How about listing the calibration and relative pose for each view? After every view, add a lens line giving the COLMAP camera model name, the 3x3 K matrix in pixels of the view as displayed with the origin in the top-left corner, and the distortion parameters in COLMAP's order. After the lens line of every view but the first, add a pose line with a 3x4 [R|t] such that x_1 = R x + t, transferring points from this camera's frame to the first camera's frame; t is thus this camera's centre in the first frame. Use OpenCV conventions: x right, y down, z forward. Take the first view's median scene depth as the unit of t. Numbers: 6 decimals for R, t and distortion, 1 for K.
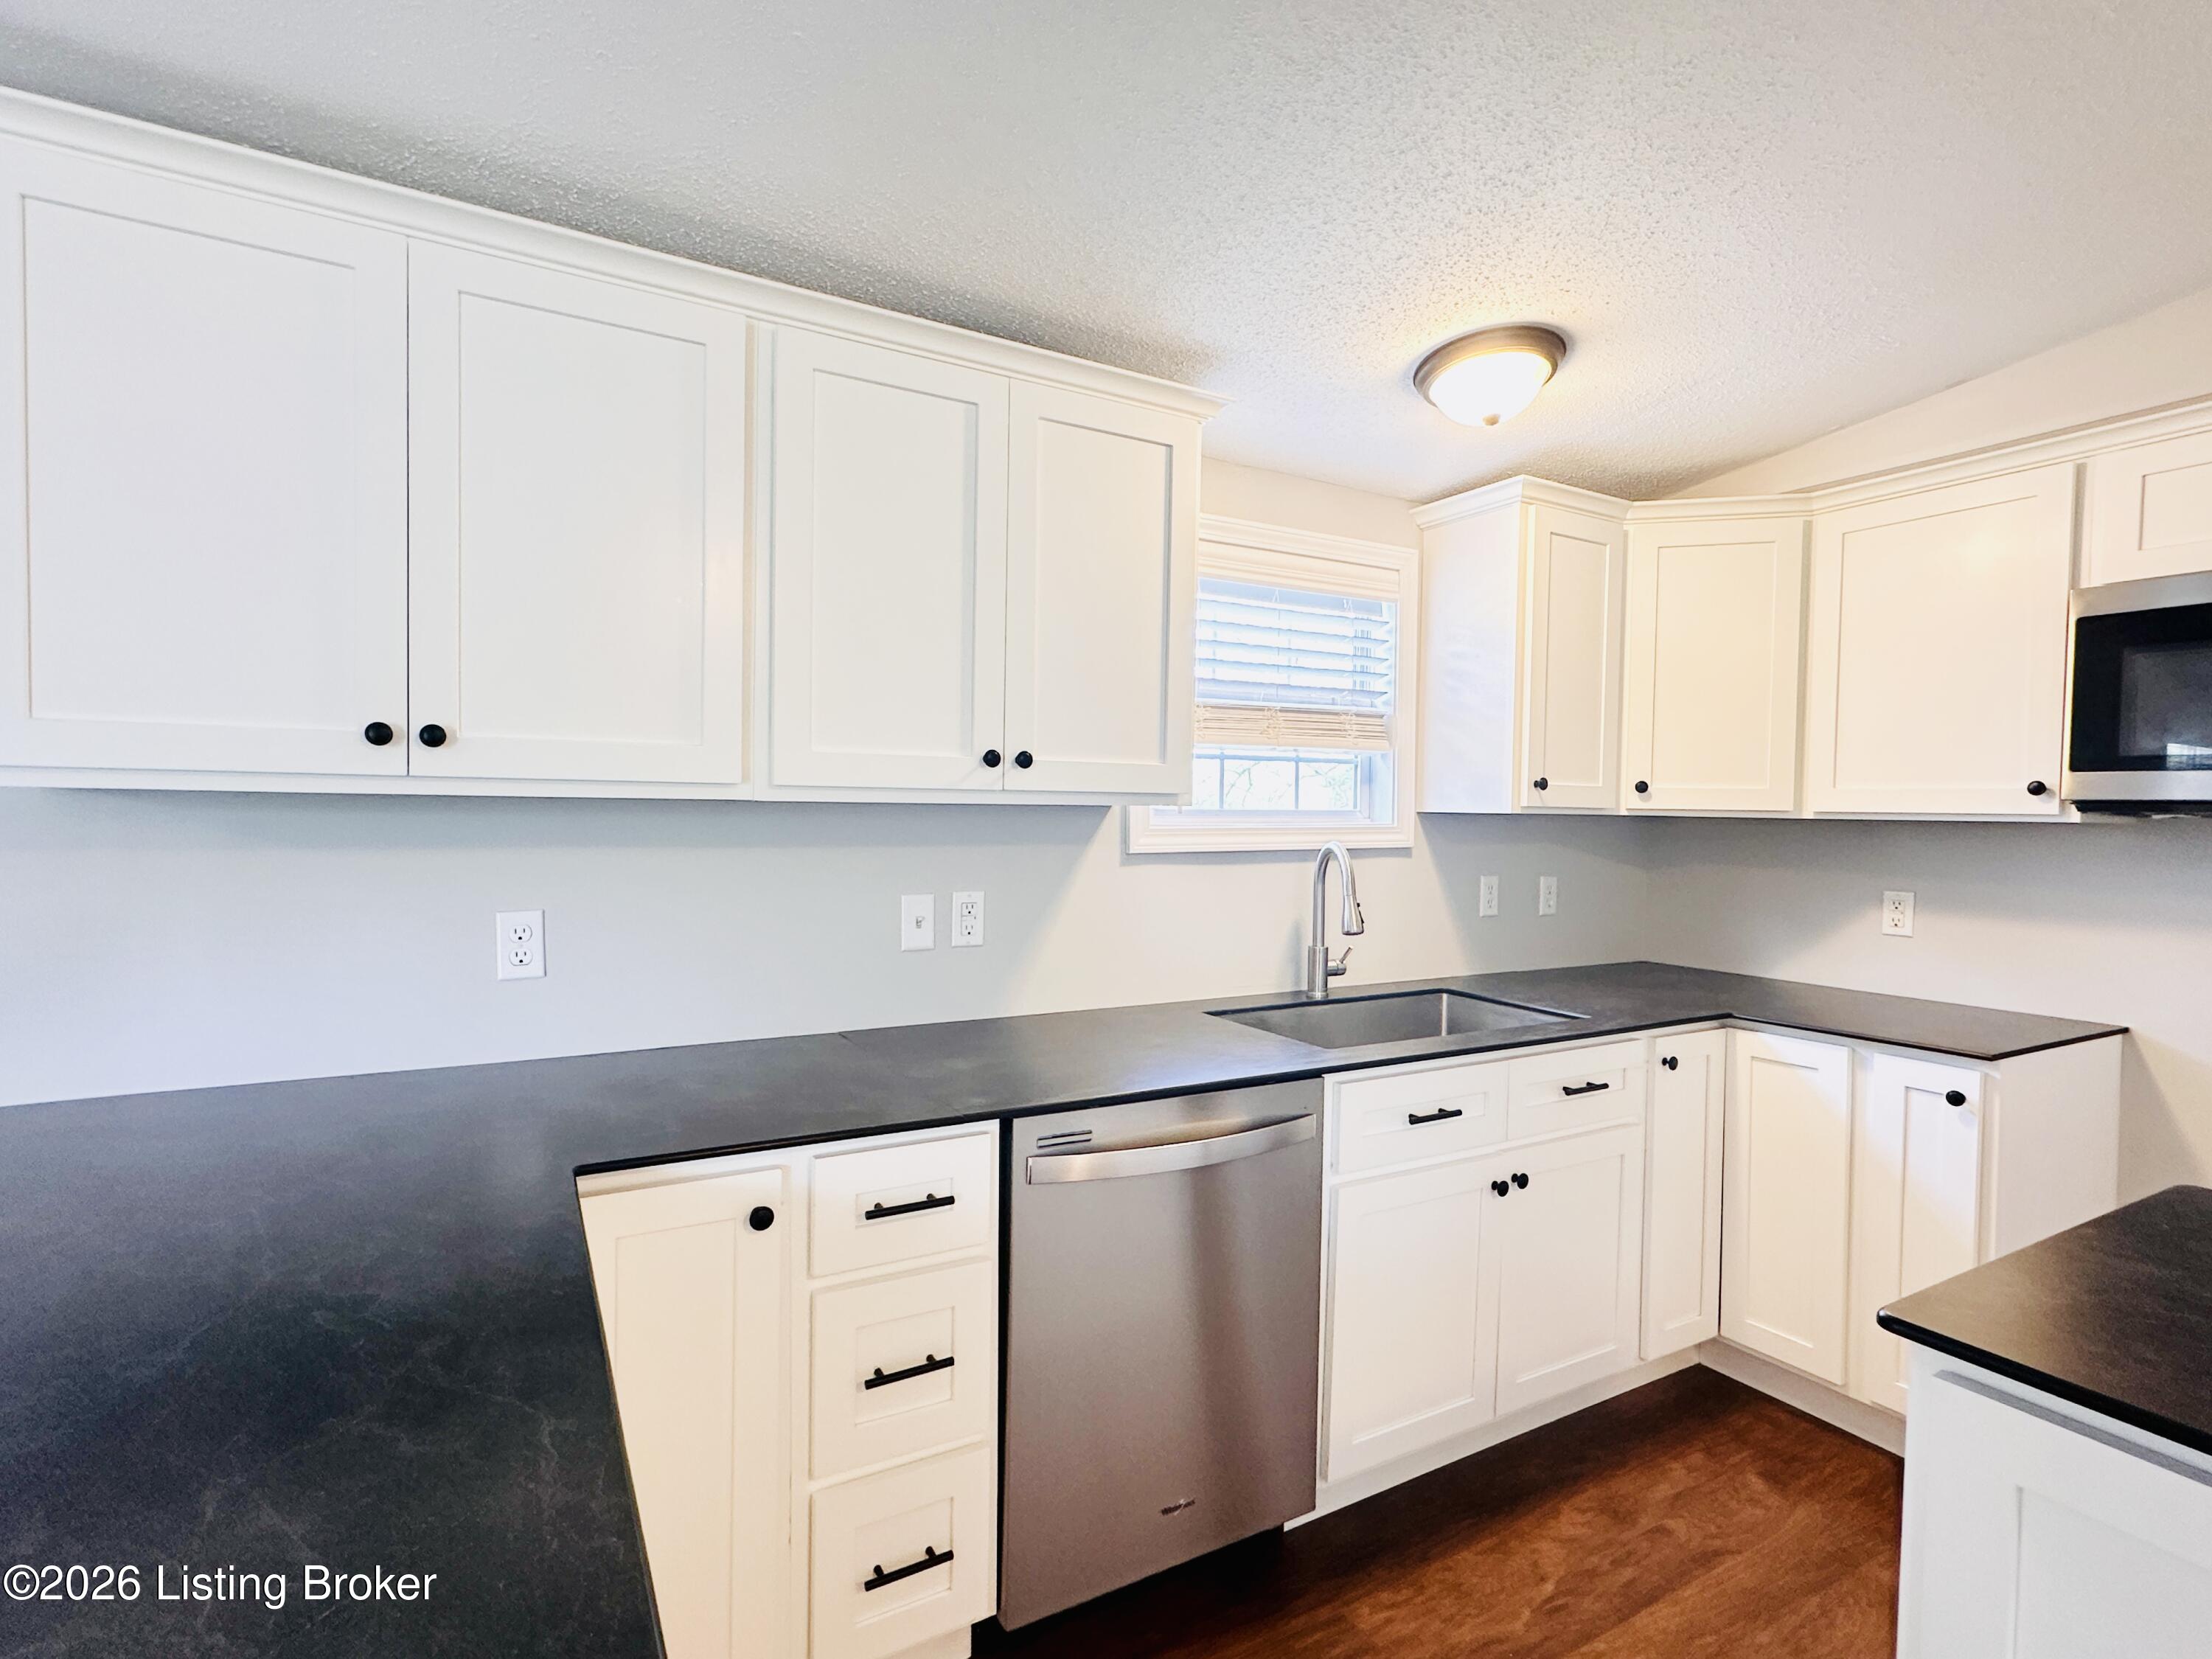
lens RADIAL K [[1129.2, 0, 1113.1], [0, 1129.2, 832.1], [0, 0, 1]] dist [0.007879, -0.005166]
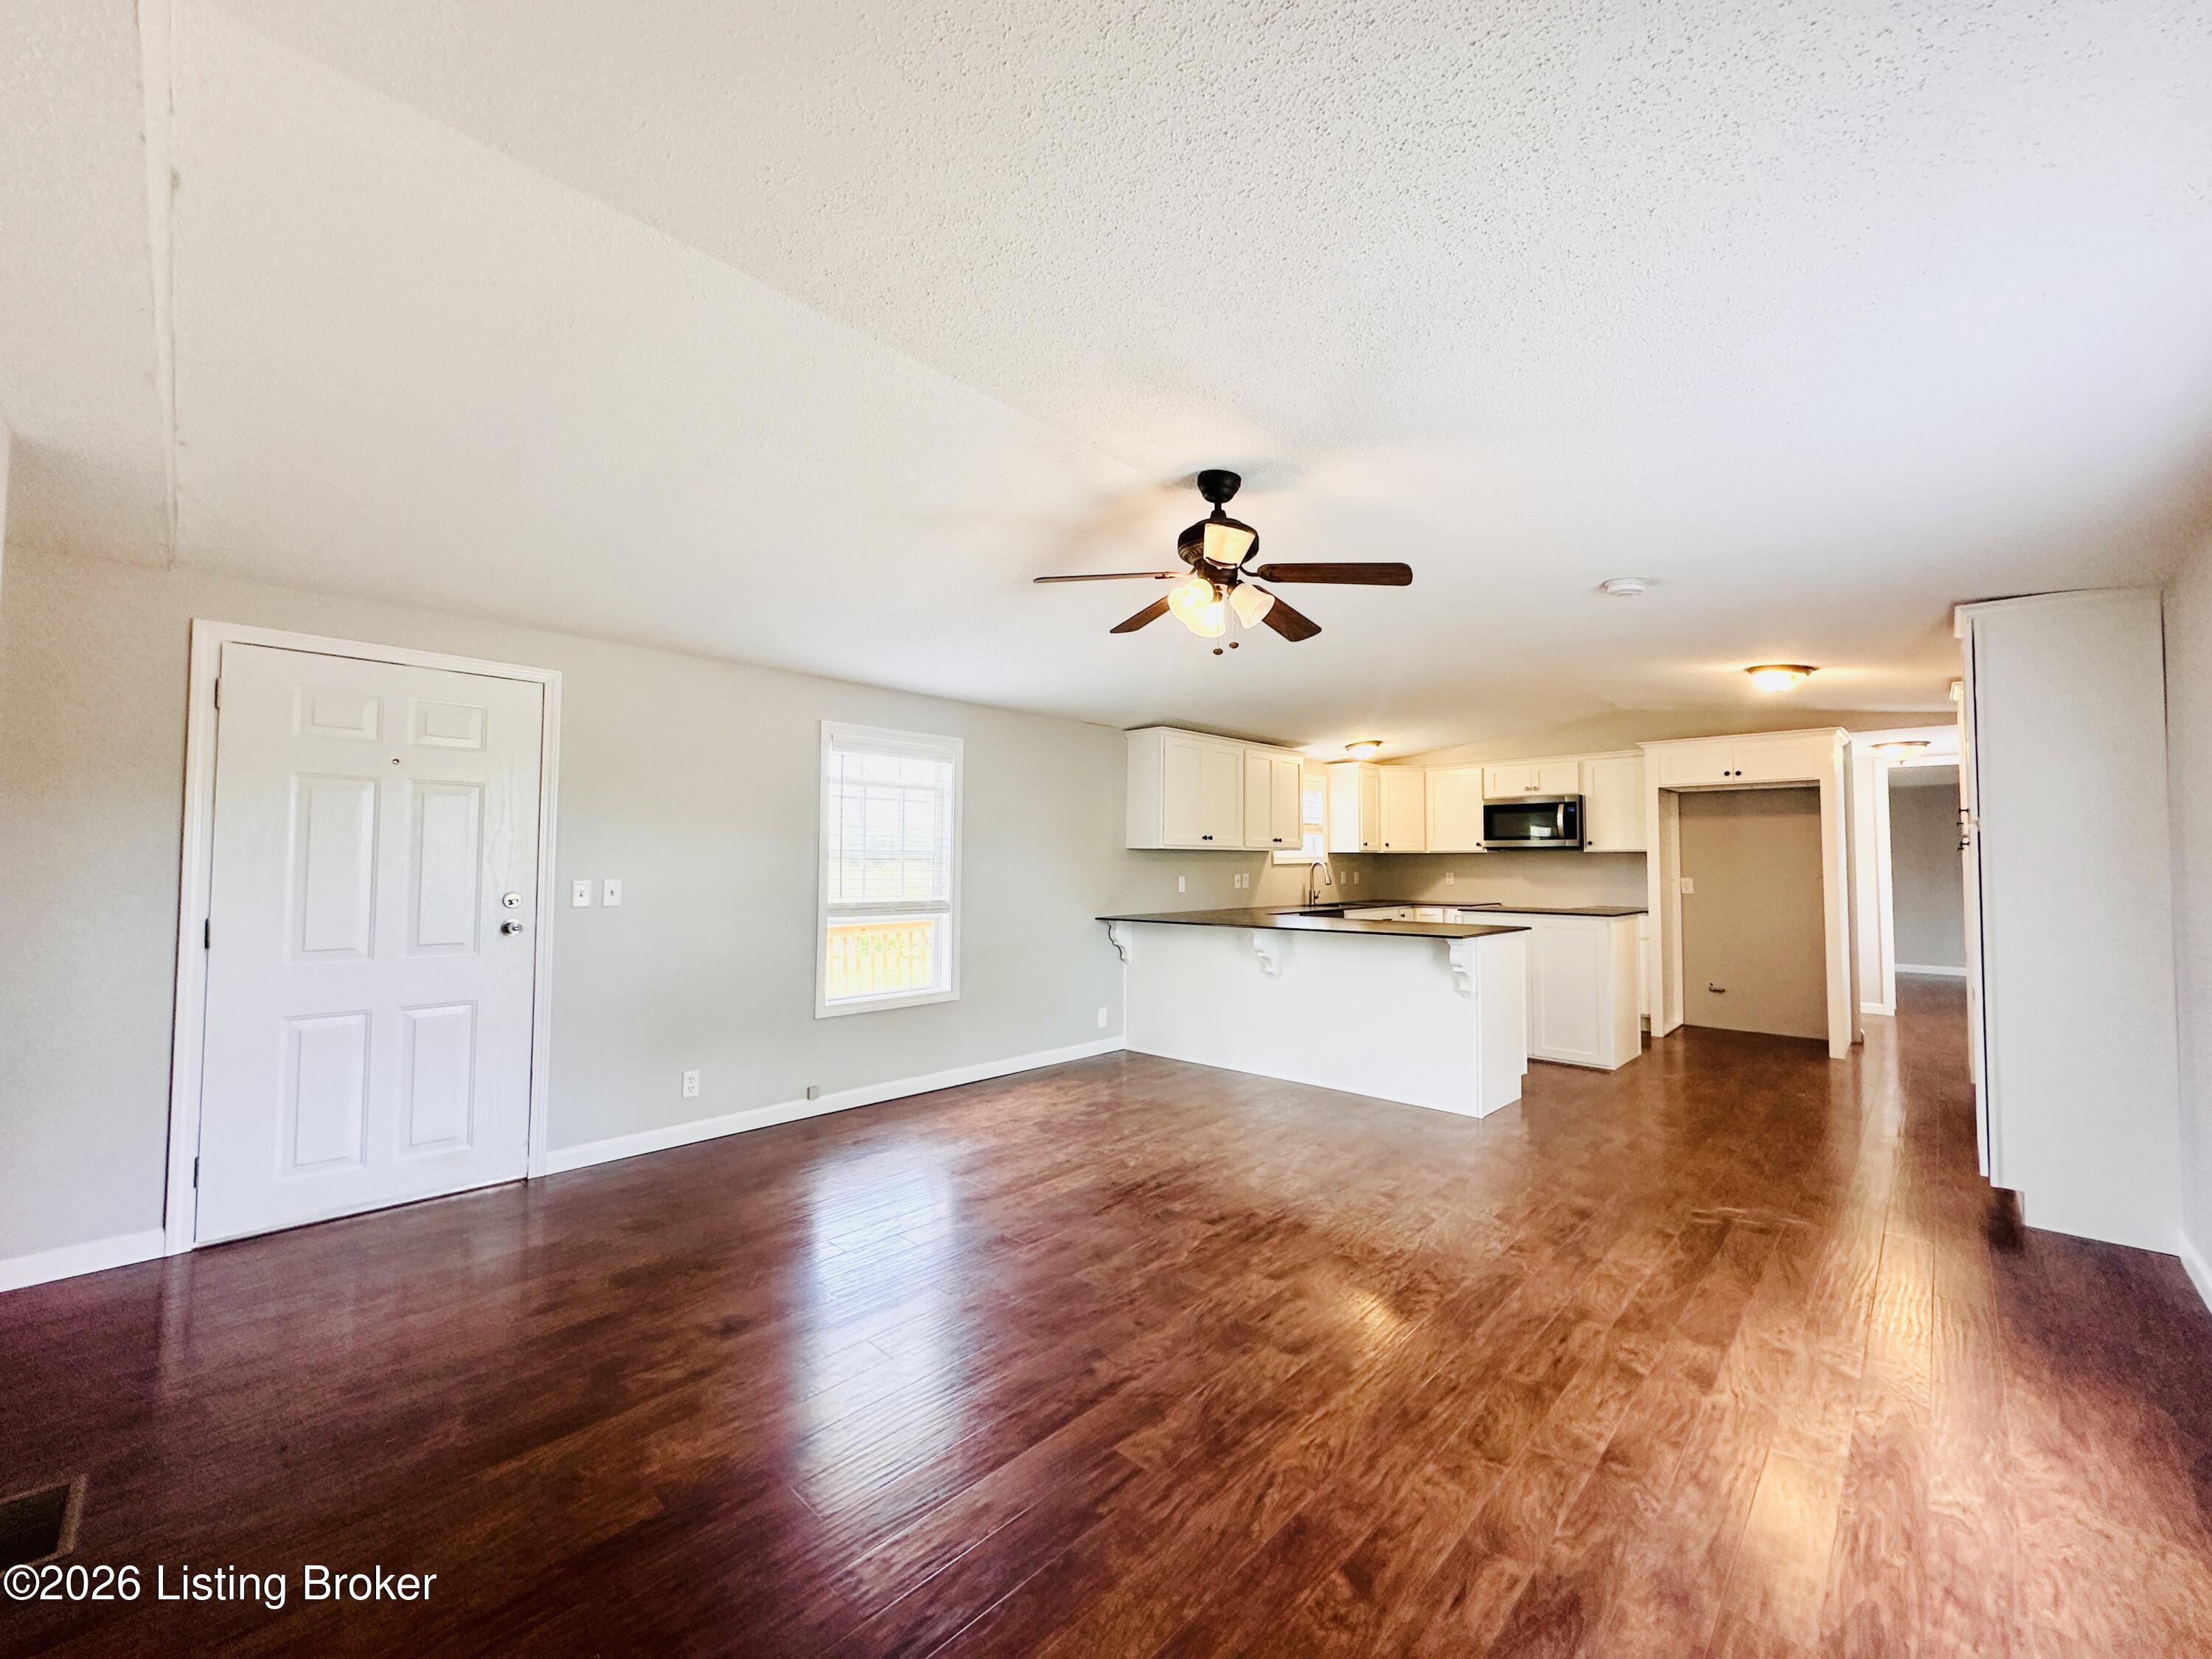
lens RADIAL K [[884.4, 0, 1103.8], [0, 884.4, 829.1], [0, 0, 1]] dist [-0.004451, 0.001232]
pose [[0.963668, -0.005929, 0.267037, -1.216386], [0.021874, 0.998147, -0.056776, 0.053110], [-0.266205, 0.060554, 0.962012, -1.555631]]
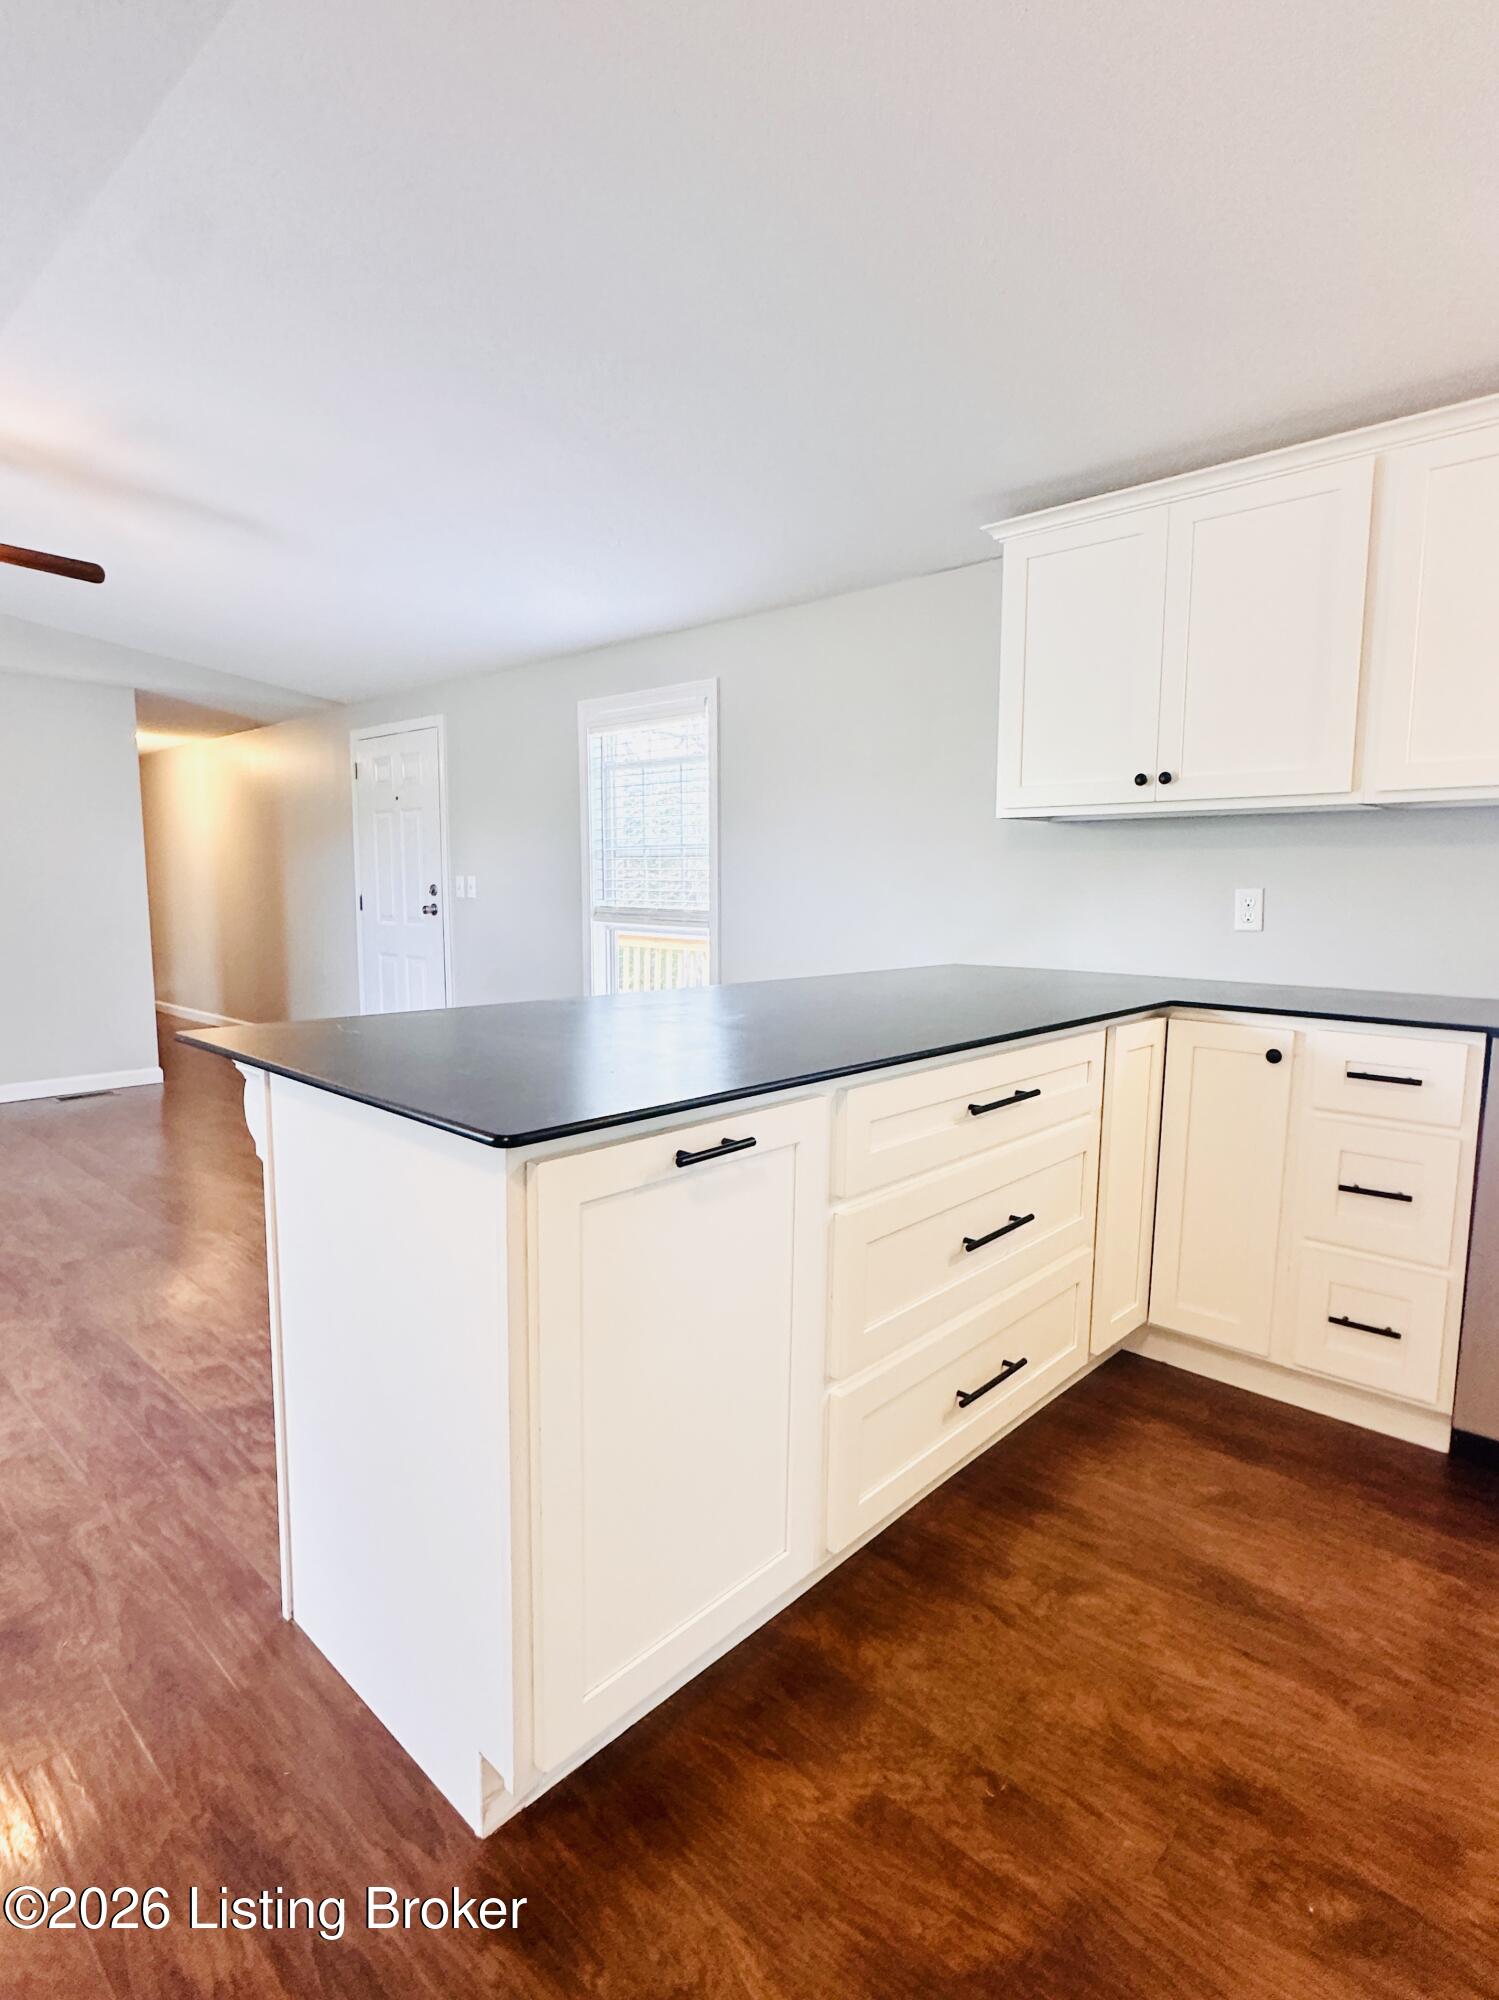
lens RADIAL K [[1021.0, 0, 741.7], [0, 1021.0, 1003.3], [0, 0, 1]] dist [0.007879, -0.005166]
pose [[0.278825, 0.099140, -0.955211, 0.480077], [-0.023744, 0.995065, 0.096346, 0.077731], [0.960048, -0.004183, 0.279803, -0.076401]]
